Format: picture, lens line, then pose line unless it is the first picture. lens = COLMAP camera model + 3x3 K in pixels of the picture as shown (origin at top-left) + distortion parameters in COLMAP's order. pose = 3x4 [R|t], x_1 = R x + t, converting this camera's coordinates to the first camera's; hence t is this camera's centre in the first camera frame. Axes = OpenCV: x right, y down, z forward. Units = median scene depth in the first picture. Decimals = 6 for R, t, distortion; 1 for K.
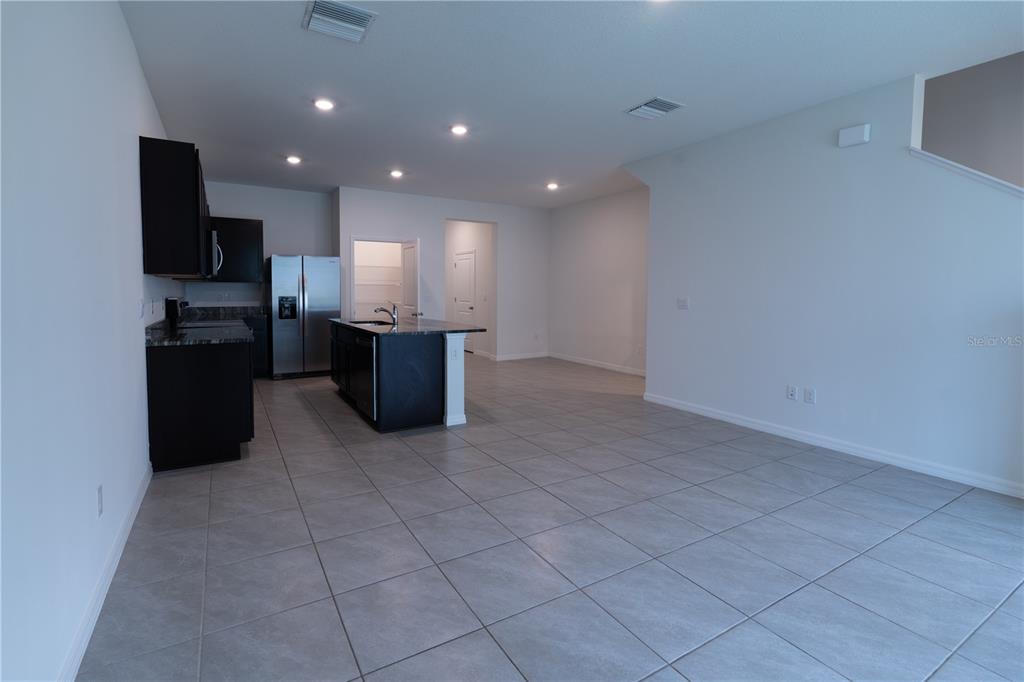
lens RADIAL K [[470.9, 0, 486.2], [0, 470.9, 312.2], [0, 0, 1]] dist [-0.000790, 0.000361]
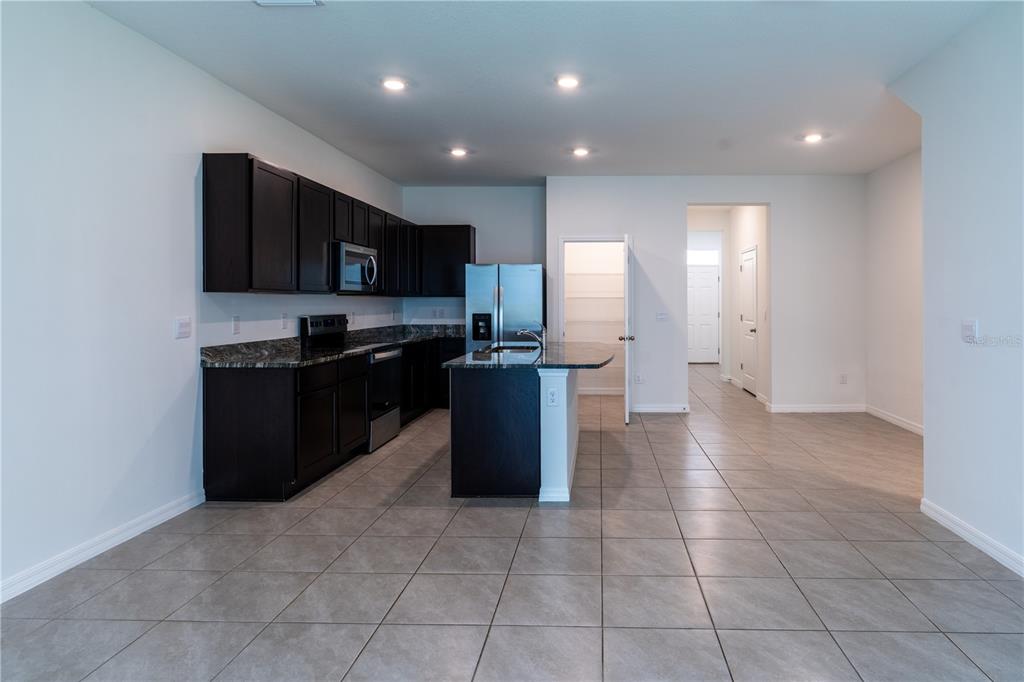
lens RADIAL K [[606.0, 0, 585.0], [0, 606.0, 301.3], [0, 0, 1]] dist [-0.000004, 0.002768]
pose [[0.855245, -0.003145, -0.518214, 0.491377], [-0.020888, 0.998960, -0.040535, -0.022448], [0.517803, 0.045492, 0.854290, 0.274997]]
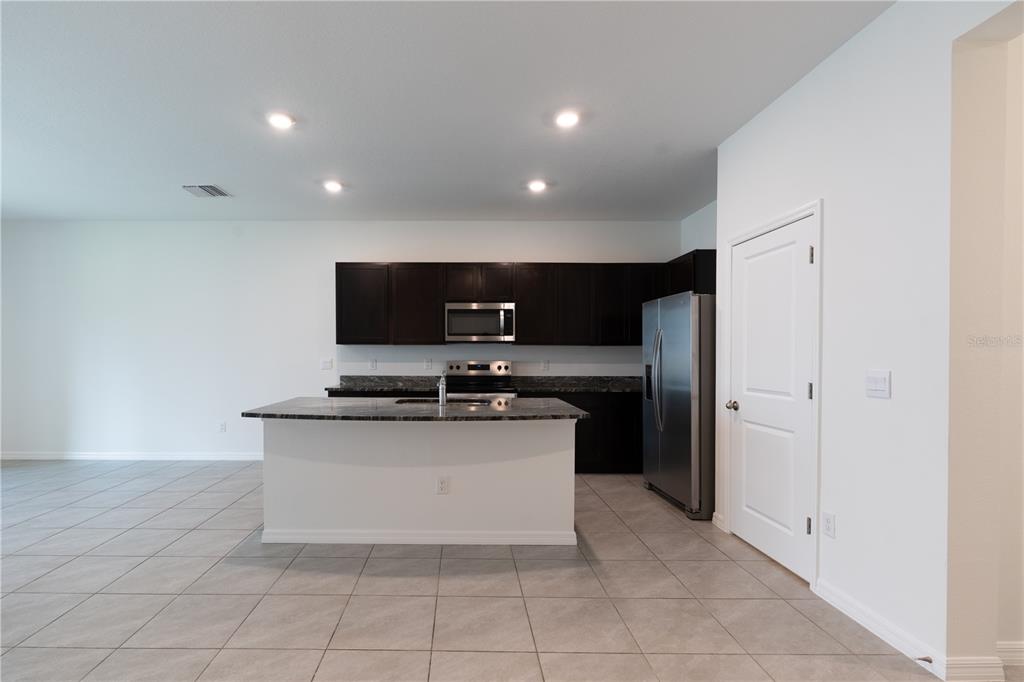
lens RADIAL K [[483.4, 0, 467.0], [0, 483.4, 360.6], [0, 0, 1]] dist [0.001337, -0.001219]
pose [[-0.503184, 0.006955, -0.864151, 0.471487], [-0.045705, 0.998354, 0.034649, -0.082382], [0.862970, 0.056930, -0.502038, 1.802081]]
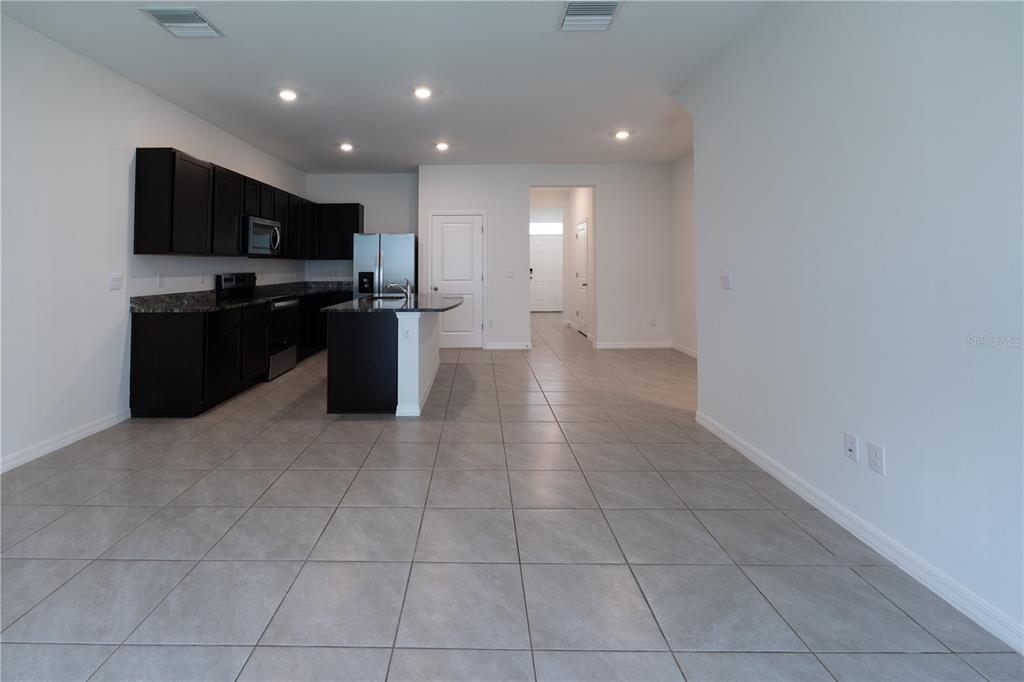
lens RADIAL K [[483.4, 0, 477.1], [0, 483.4, 249.1], [0, 0, 1]] dist [0.001337, -0.001219]
pose [[0.861649, -0.026331, -0.506821, 0.581163], [-0.014091, 0.997027, -0.075756, -0.008401], [0.507309, 0.072417, 0.858716, 0.290253]]
